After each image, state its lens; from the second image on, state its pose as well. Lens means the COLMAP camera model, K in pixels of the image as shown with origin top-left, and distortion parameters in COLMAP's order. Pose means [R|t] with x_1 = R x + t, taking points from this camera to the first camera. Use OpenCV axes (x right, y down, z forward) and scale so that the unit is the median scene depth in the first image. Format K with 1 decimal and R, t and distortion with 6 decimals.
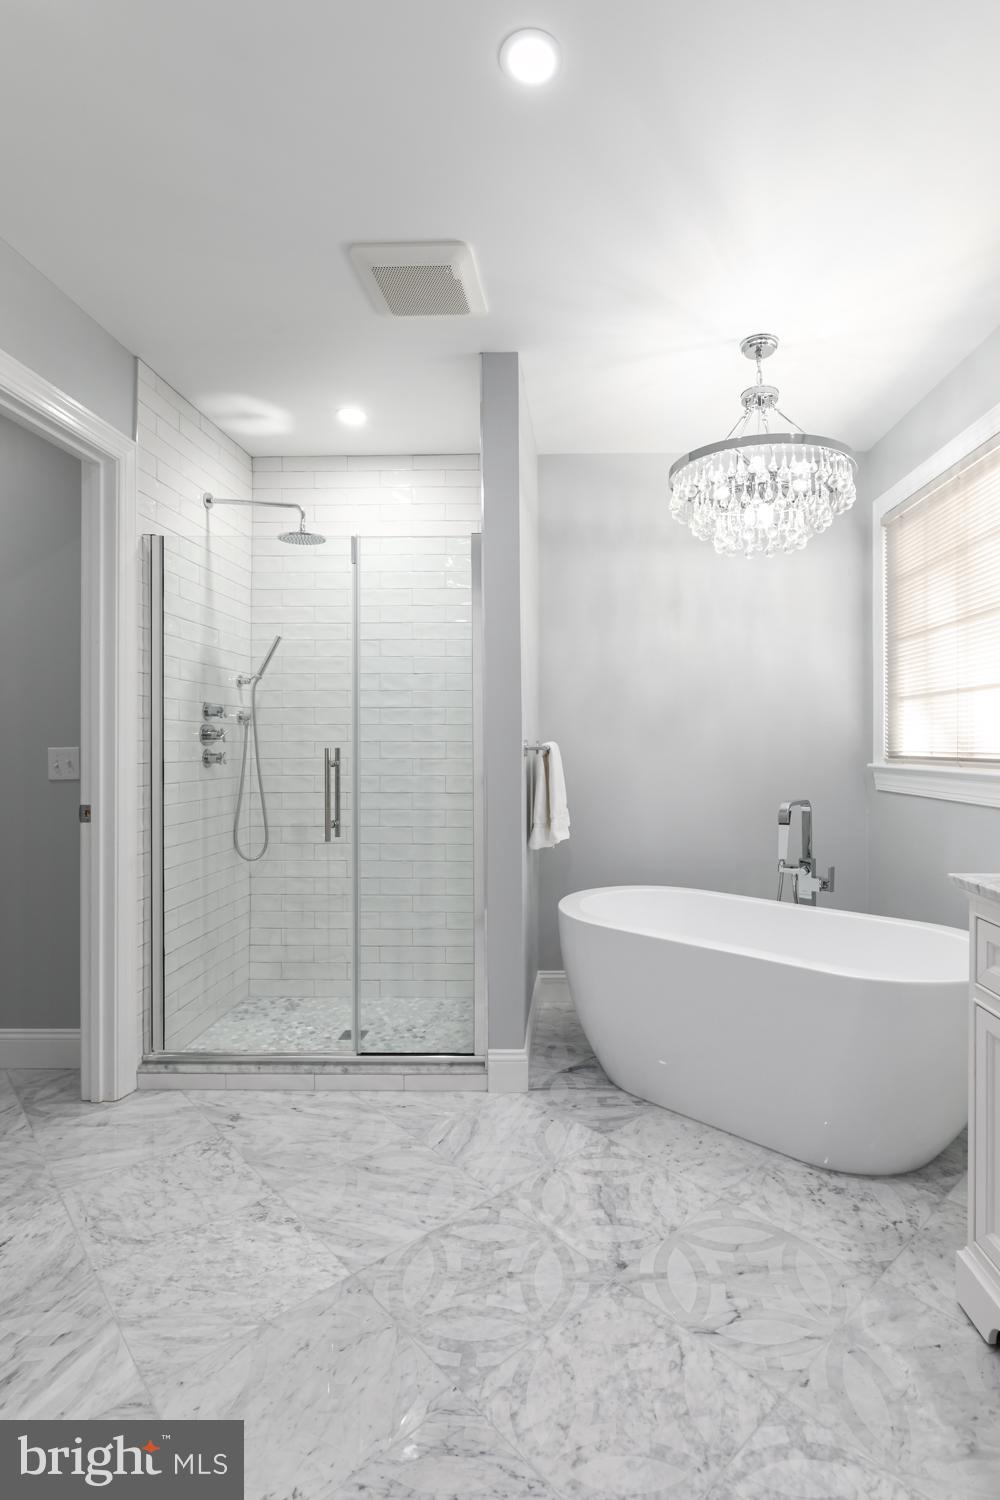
lens RADIAL K [[780.2, 0, 501.6], [0, 780.2, 740.6], [0, 0, 1]] dist [-0.006482, -0.000031]
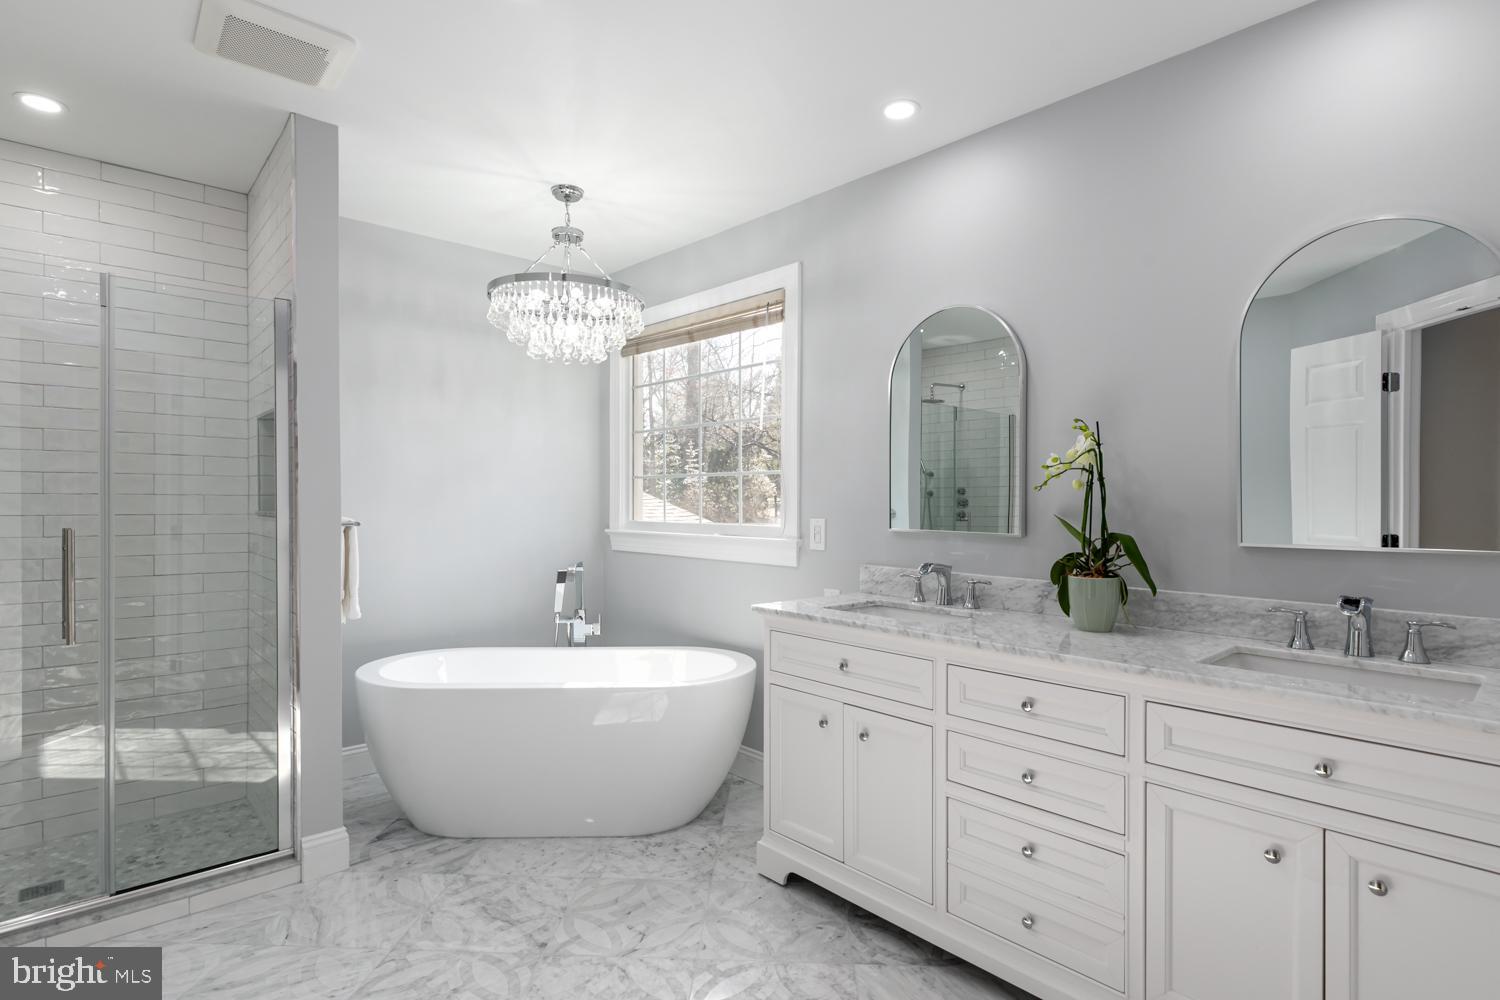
lens RADIAL K [[773.7, 0, 749.0], [0, 773.7, 502.9], [0, 0, 1]] dist [-0.000929, -0.000561]
pose [[0.731441, -0.002777, 0.681899, -0.368714], [-0.000168, 0.999991, 0.004252, -0.032538], [-0.681904, -0.003225, 0.731434, -0.107316]]
